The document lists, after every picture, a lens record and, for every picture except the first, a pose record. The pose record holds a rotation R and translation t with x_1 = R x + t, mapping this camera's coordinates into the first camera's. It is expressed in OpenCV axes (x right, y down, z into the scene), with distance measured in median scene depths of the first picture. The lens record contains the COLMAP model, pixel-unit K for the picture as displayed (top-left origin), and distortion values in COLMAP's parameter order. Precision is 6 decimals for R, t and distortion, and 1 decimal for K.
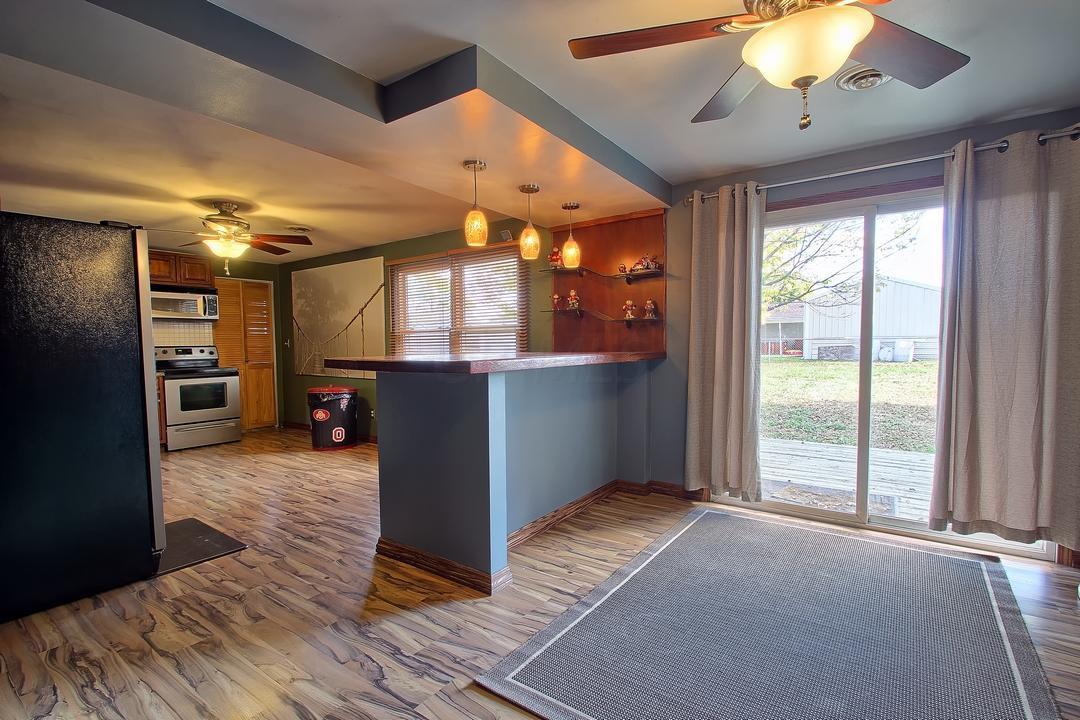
lens RADIAL K [[501.1, 0, 542.3], [0, 501.1, 369.3], [0, 0, 1]] dist [0.006671, -0.011027]
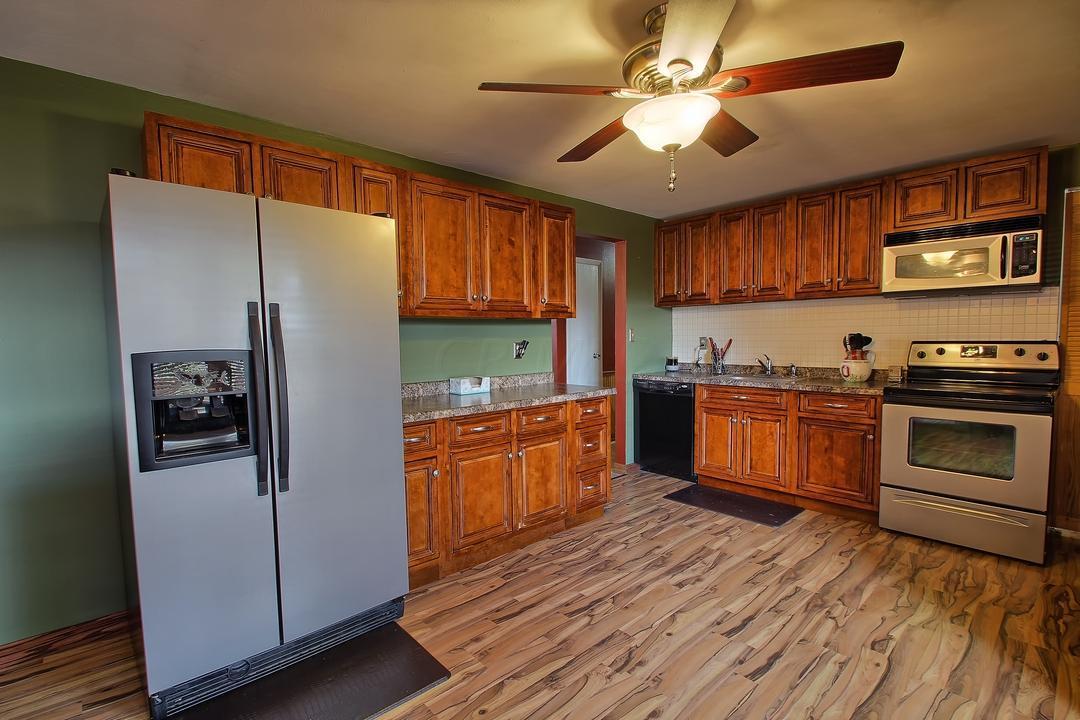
lens RADIAL K [[501.1, 0, 544.7], [0, 501.1, 373.2], [0, 0, 1]] dist [0.006671, -0.011027]
pose [[-0.197484, 0.087024, -0.976436, -0.119670], [-0.033304, 0.994881, 0.095404, -0.048109], [0.979740, 0.051360, -0.193574, 0.663916]]
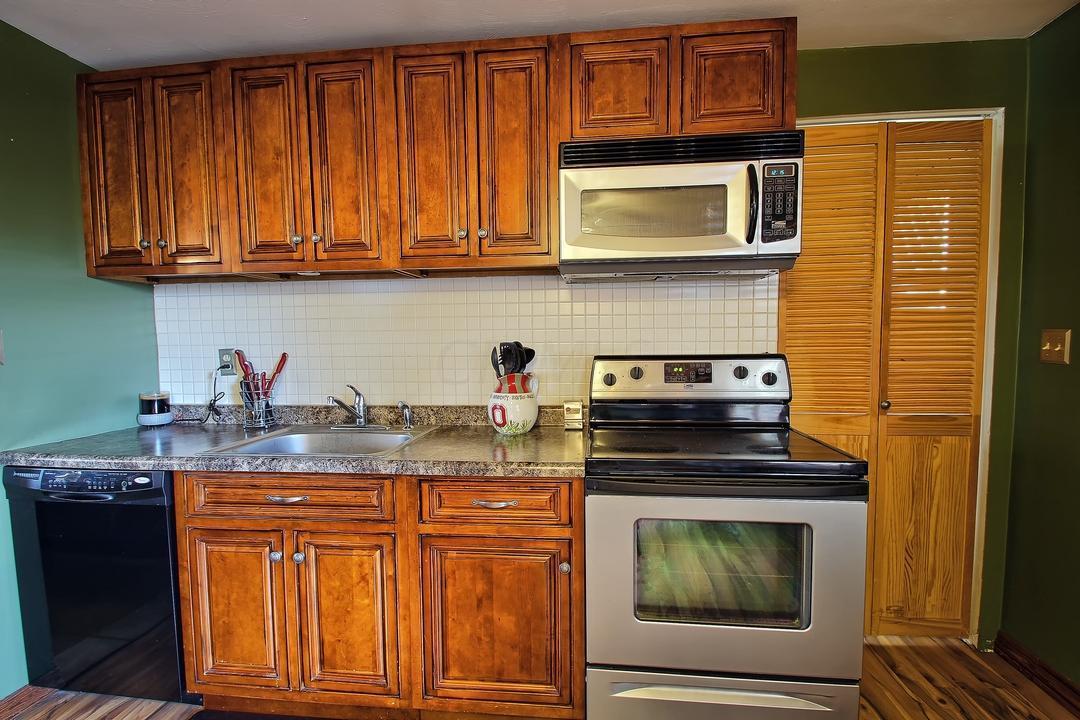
lens RADIAL K [[501.1, 0, 539.1], [0, 501.1, 370.7], [0, 0, 1]] dist [0.006671, -0.011027]
pose [[0.485104, 0.064903, -0.872044, -0.488258], [-0.038428, 0.997861, 0.052890, -0.050044], [0.873612, 0.007854, 0.486561, 0.768677]]
